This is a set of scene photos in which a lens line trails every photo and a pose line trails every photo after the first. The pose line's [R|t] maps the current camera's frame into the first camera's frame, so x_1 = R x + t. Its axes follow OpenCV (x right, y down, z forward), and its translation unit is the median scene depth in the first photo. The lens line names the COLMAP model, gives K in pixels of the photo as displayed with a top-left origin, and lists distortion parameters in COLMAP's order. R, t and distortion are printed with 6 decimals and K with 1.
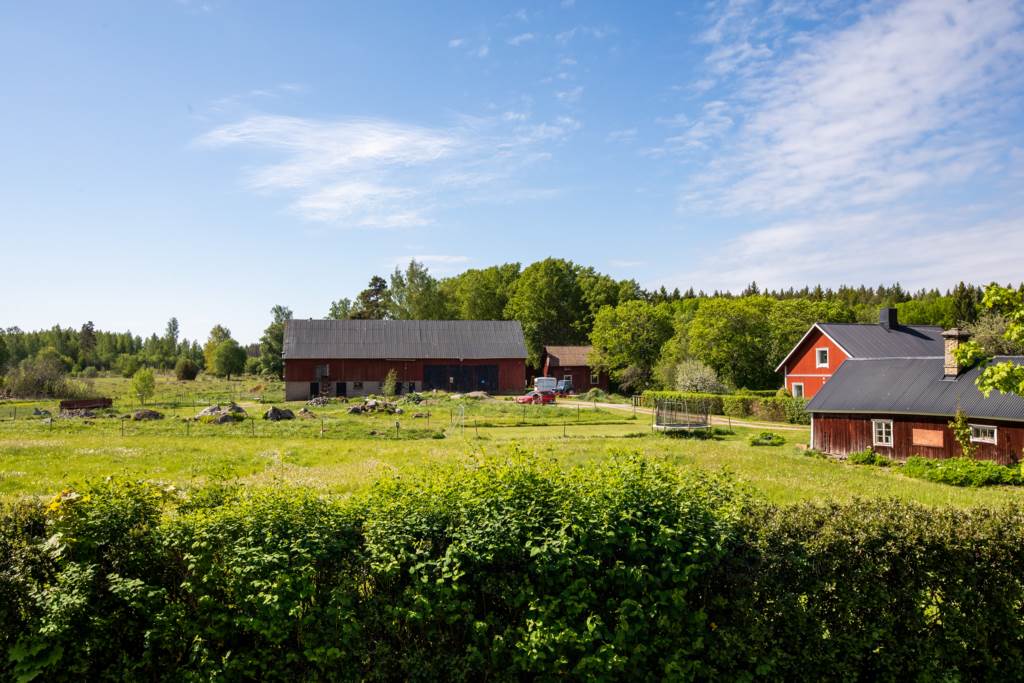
lens RADIAL K [[888.5, 0, 512.2], [0, 888.5, 326.8], [0, 0, 1]] dist [0.008303, 0.019147]
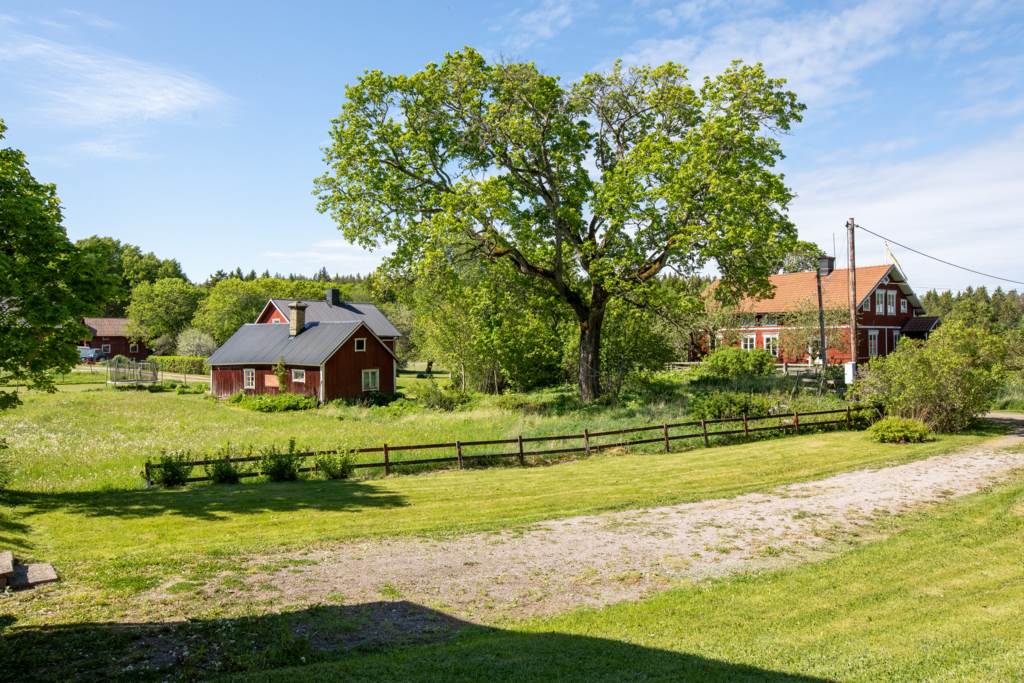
lens RADIAL K [[797.8, 0, 484.5], [0, 797.8, 342.1], [0, 0, 1]] dist [-0.001048, -0.000345]
pose [[0.911008, 0.002203, 0.412384, 0.087809], [-0.020304, 0.999013, 0.039518, 0.003464], [-0.411889, -0.044375, 0.910153, -0.084300]]
